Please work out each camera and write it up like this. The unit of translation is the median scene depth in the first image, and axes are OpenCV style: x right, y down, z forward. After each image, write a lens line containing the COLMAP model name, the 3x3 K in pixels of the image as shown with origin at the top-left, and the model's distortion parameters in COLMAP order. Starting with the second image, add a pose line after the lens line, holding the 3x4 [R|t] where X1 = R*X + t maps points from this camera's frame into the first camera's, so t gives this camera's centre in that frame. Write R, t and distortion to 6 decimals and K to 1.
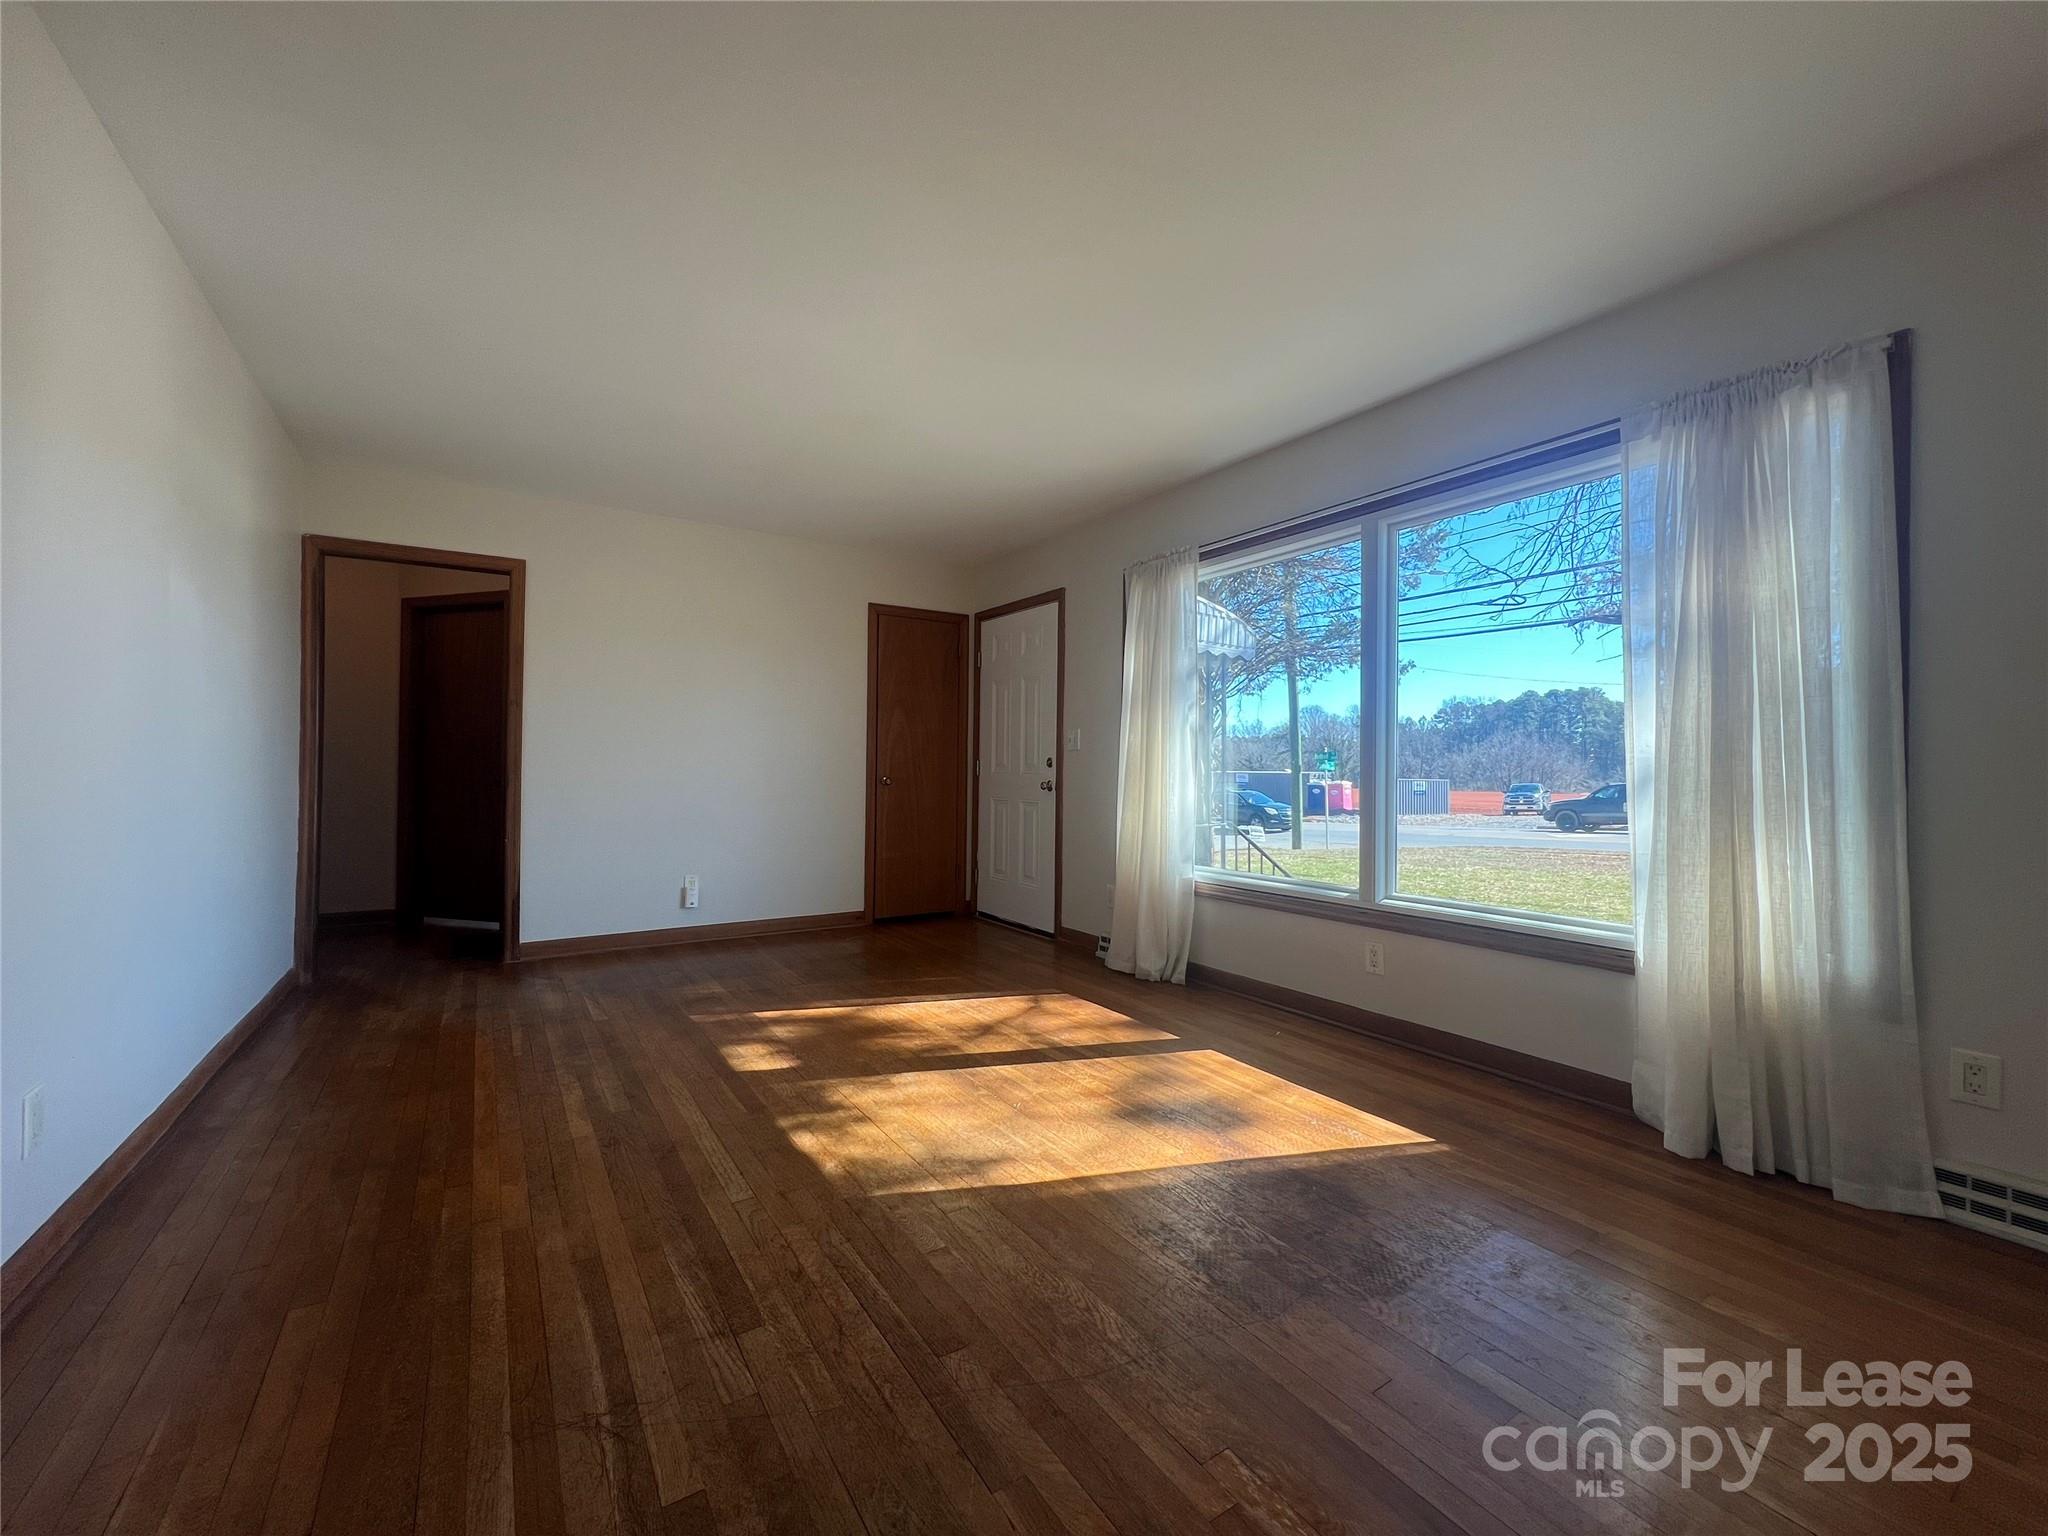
lens RADIAL K [[815.8, 0, 1014.2], [0, 815.8, 758.8], [0, 0, 1]] dist [0.003290, -0.000022]
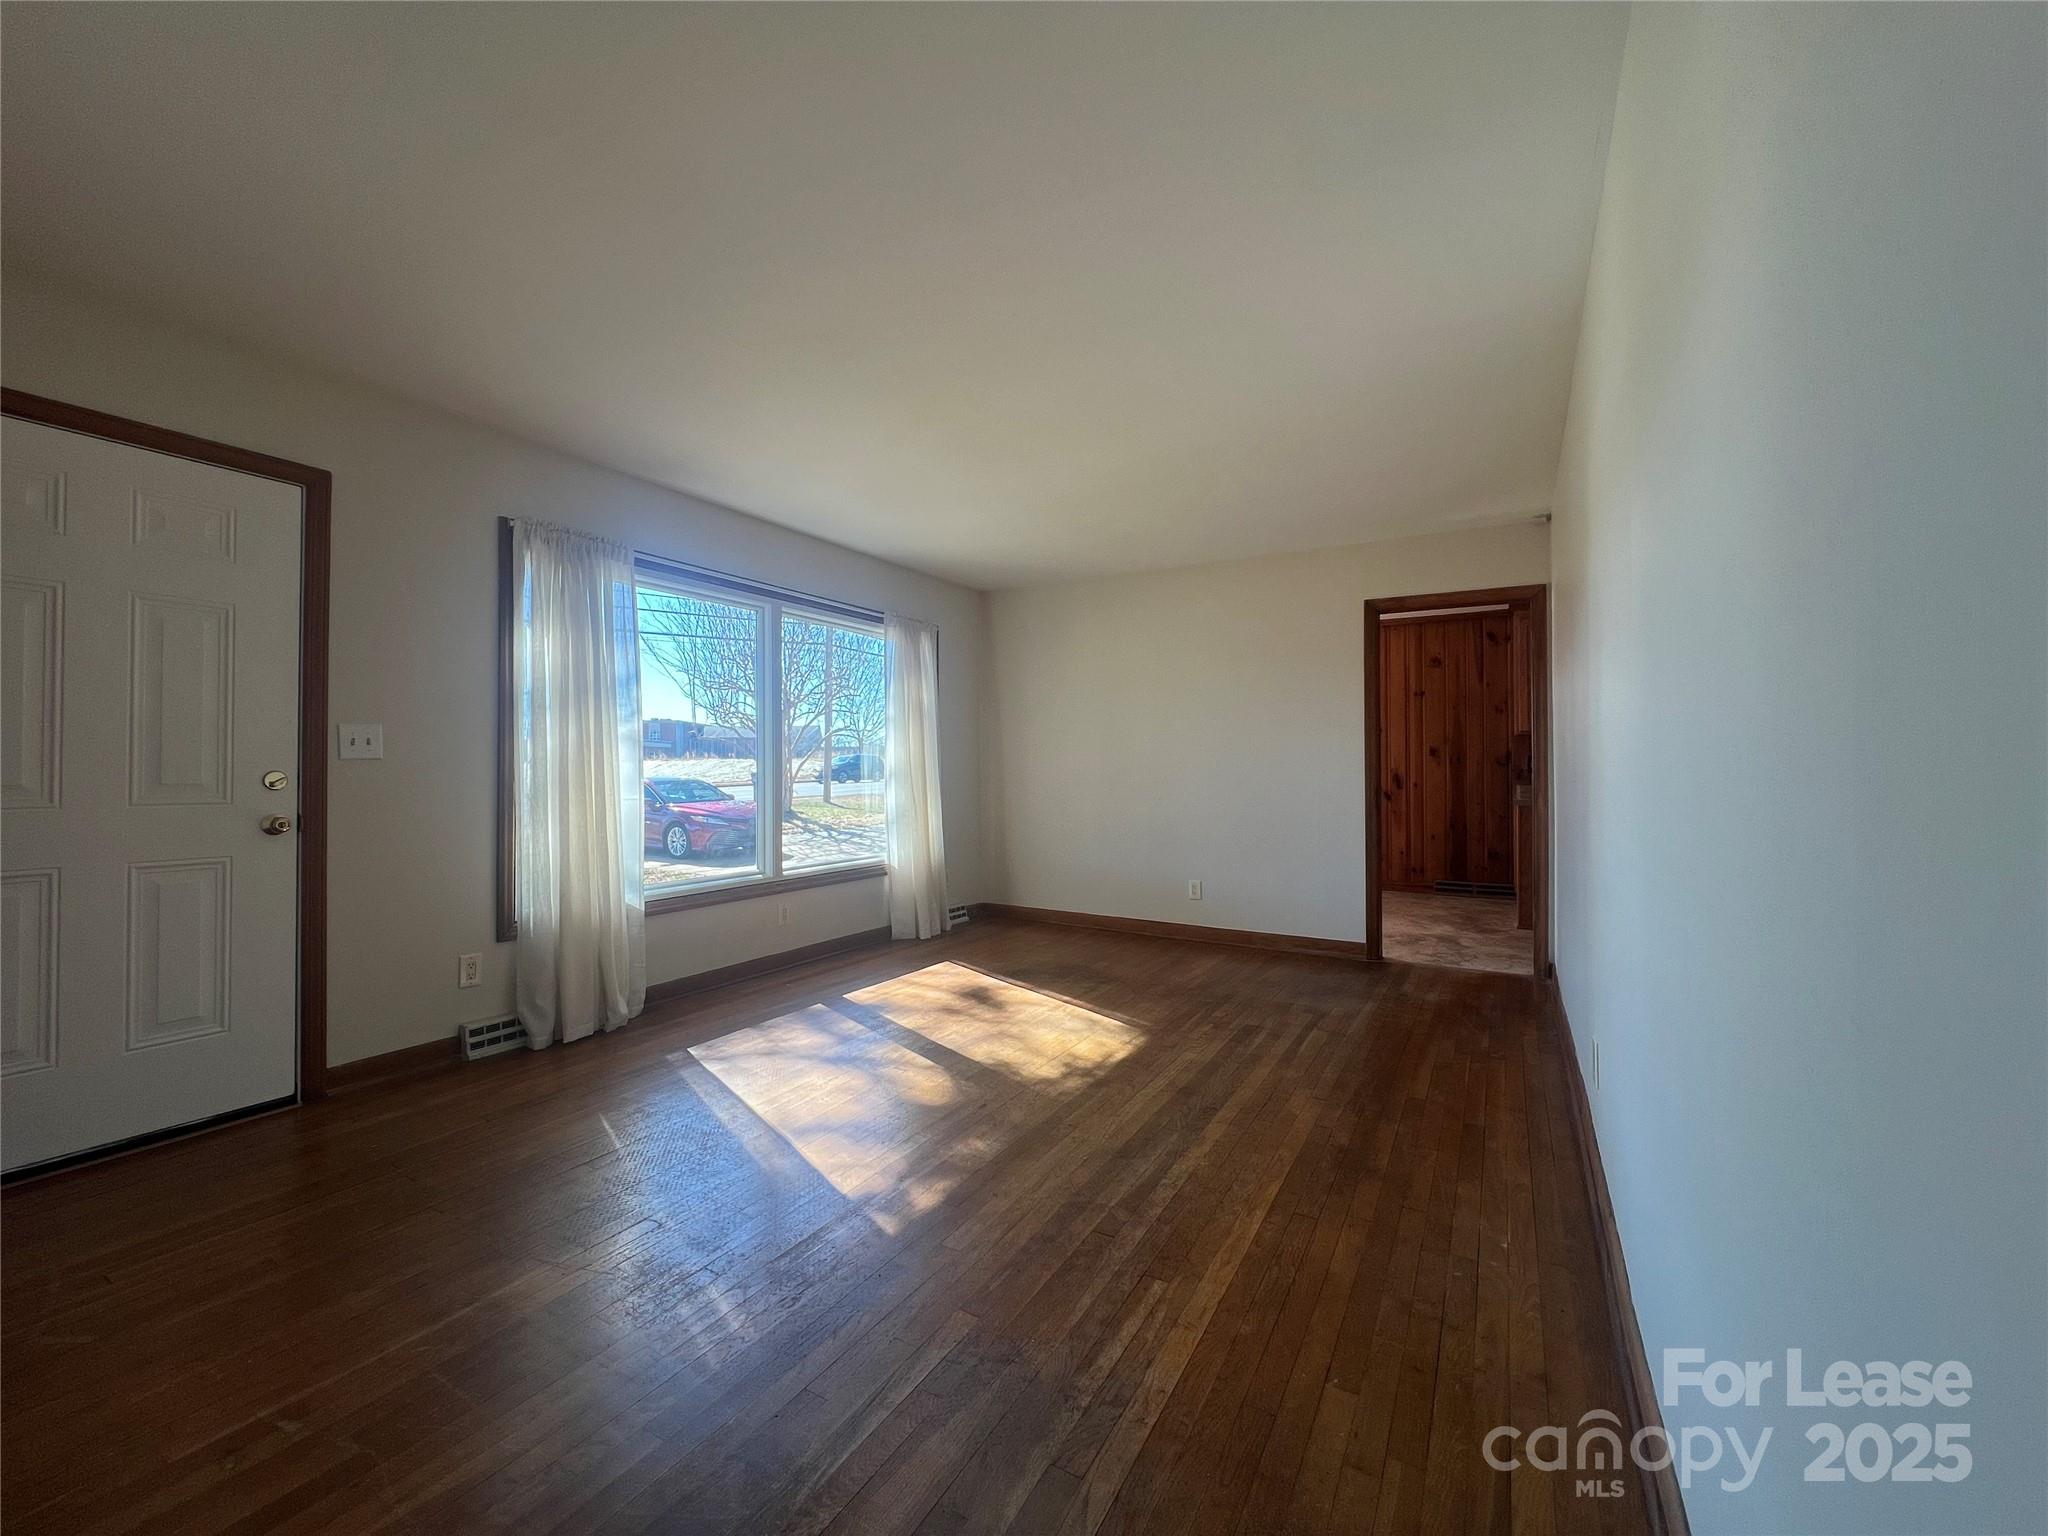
lens RADIAL K [[815.8, 0, 1021.0], [0, 815.8, 763.3], [0, 0, 1]] dist [0.003290, -0.000022]
pose [[-0.441319, -0.001326, 0.897350, -1.372011], [-0.013840, 0.999890, -0.005329, -0.023908], [-0.897244, -0.014771, -0.441288, 1.695635]]
